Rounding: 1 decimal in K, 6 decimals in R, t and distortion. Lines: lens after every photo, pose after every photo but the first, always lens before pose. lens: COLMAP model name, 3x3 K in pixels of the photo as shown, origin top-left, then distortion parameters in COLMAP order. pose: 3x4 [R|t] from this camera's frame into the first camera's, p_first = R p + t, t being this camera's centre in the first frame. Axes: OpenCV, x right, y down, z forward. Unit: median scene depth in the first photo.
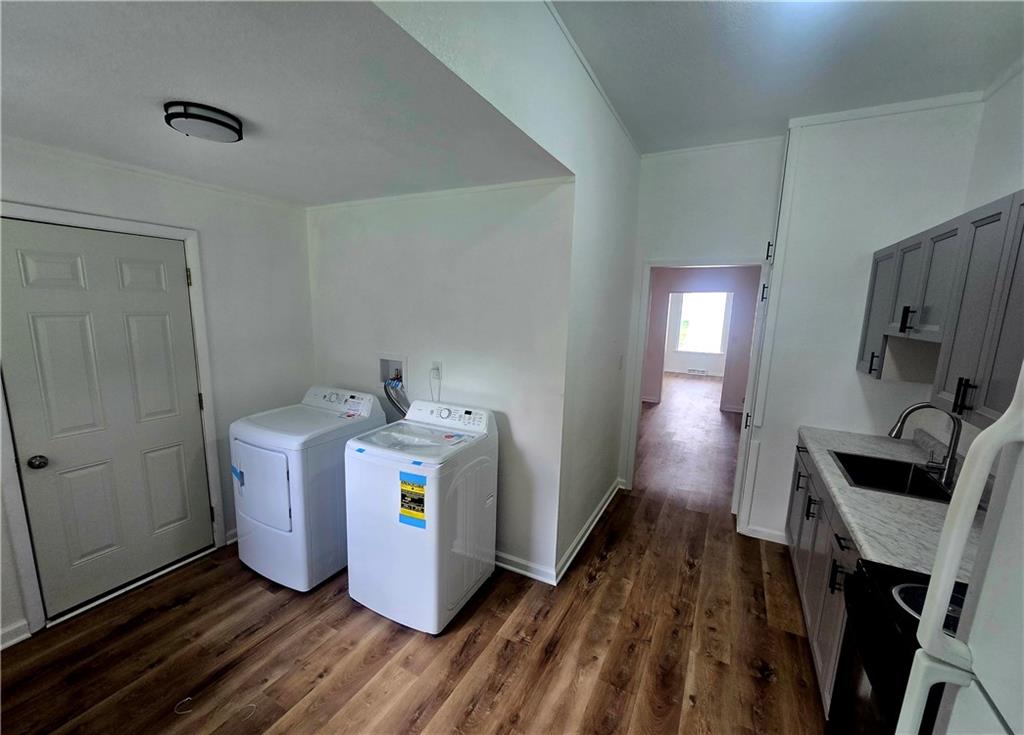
lens RADIAL K [[416.4, 0, 509.0], [0, 416.4, 371.8], [0, 0, 1]] dist [-0.001673, 0.000008]
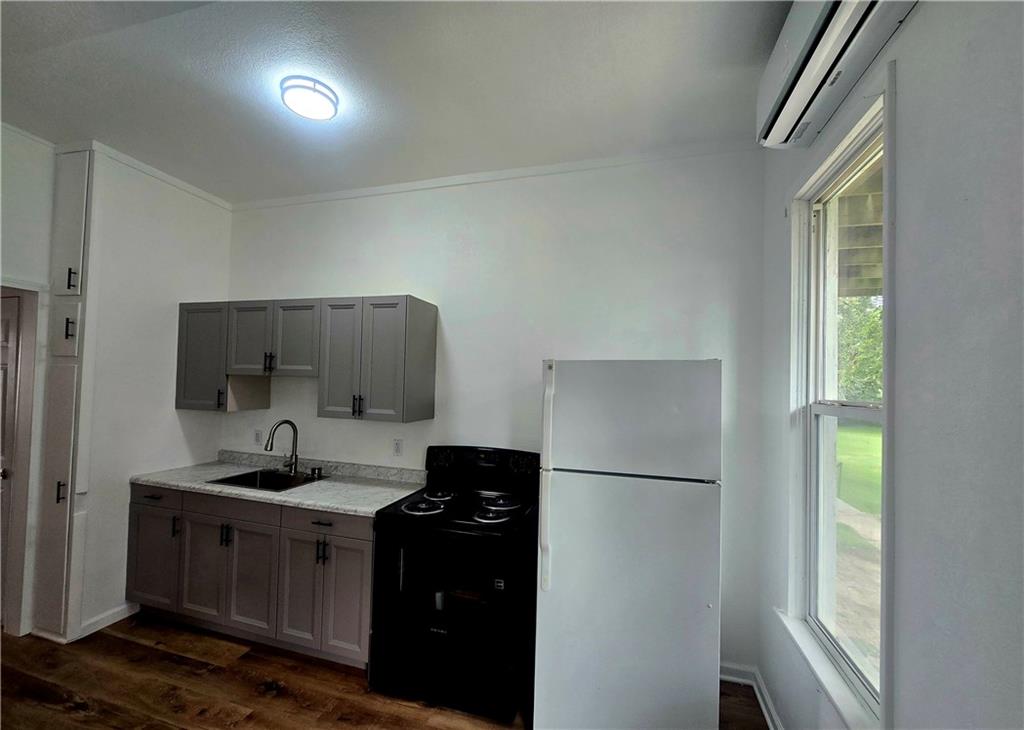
lens RADIAL K [[415.1, 0, 509.4], [0, 415.1, 368.3], [0, 0, 1]] dist [-0.001418, -0.000175]
pose [[-0.199787, 0.001233, 0.979839, -0.441666], [0.115745, 0.993027, 0.022350, -0.037455], [-0.972979, 0.117877, -0.198537, 0.415668]]
